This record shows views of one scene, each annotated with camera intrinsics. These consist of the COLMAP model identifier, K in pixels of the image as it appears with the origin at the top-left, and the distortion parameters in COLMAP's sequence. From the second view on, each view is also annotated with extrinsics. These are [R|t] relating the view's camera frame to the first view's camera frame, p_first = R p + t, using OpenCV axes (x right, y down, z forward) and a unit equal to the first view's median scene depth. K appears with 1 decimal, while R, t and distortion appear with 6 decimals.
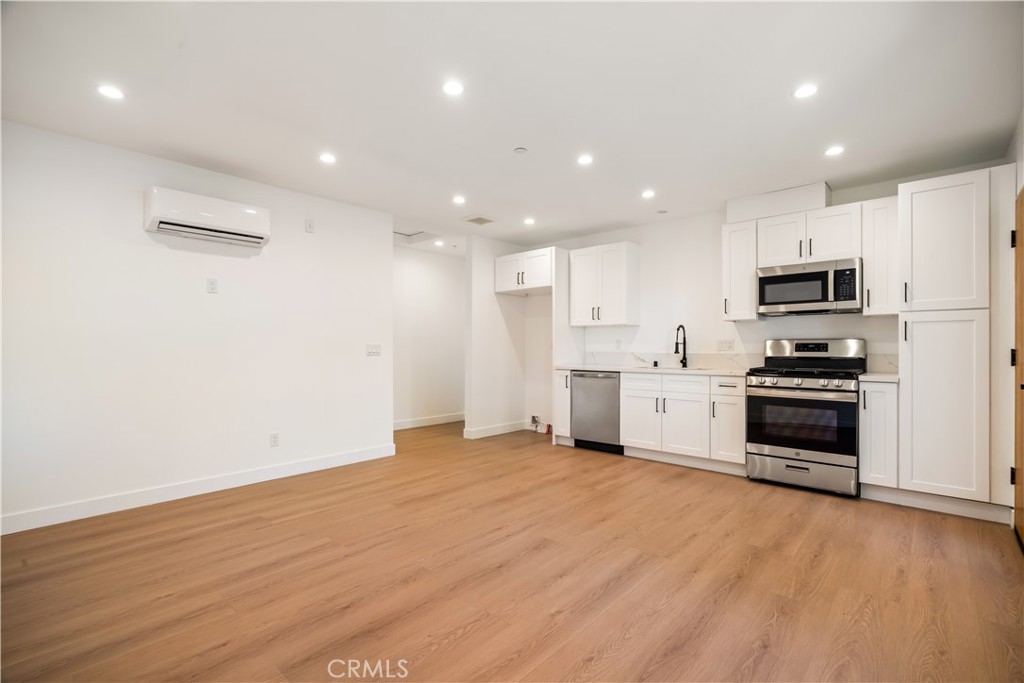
lens RADIAL K [[462.6, 0, 506.8], [0, 462.6, 346.9], [0, 0, 1]] dist [-0.000297, 0.000037]
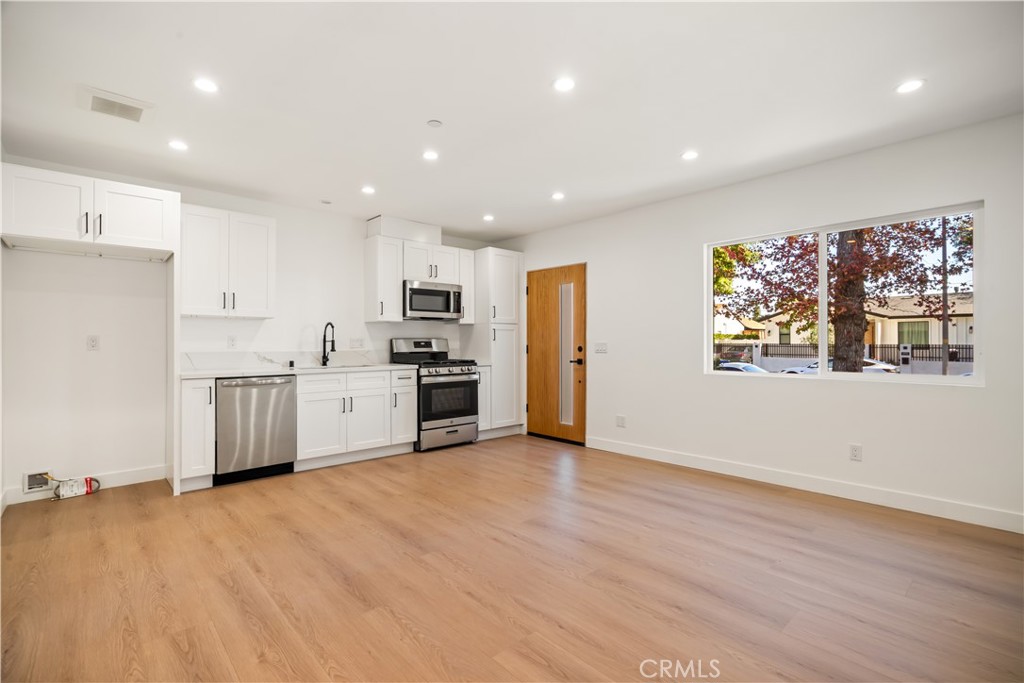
lens RADIAL K [[470.9, 0, 512.0], [0, 470.9, 341.5], [0, 0, 1]] dist [-0.002683, -0.000297]
pose [[0.092234, 0.003420, 0.995731, -0.707285], [0.003016, 0.999989, -0.003714, -0.002527], [-0.995733, 0.003346, 0.092223, 0.643773]]
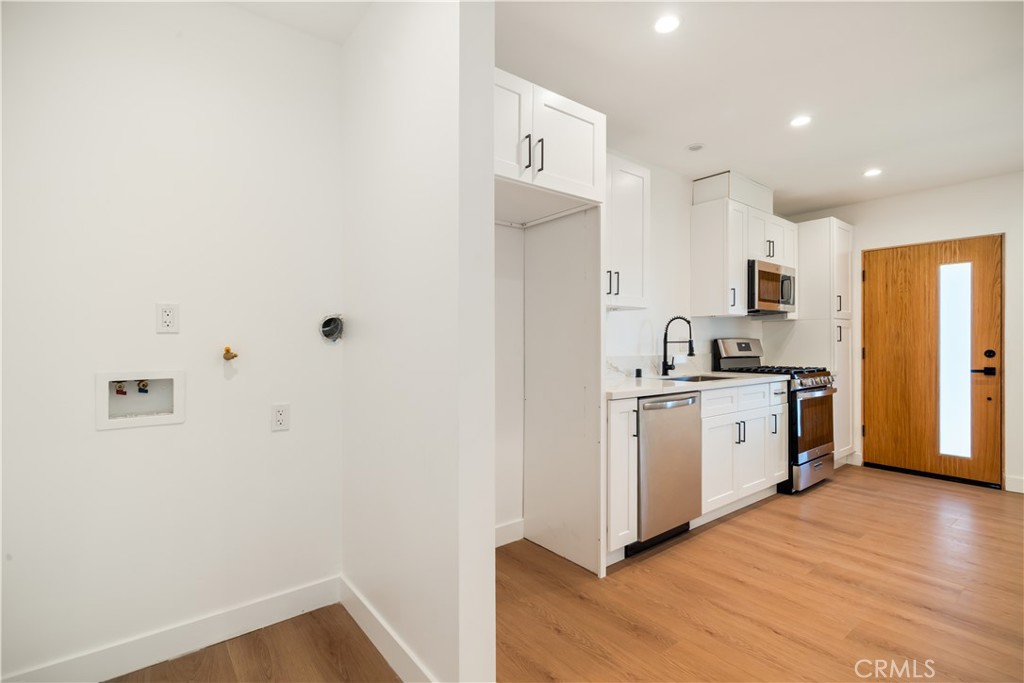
lens RADIAL K [[470.9, 0, 512.0], [0, 470.9, 341.5], [0, 0, 1]] dist [-0.002683, -0.000297]
pose [[0.167221, 0.007328, 0.985892, -0.468318], [0.000930, 0.999971, -0.007590, -0.003675], [-0.985919, 0.002186, 0.167209, 1.387797]]
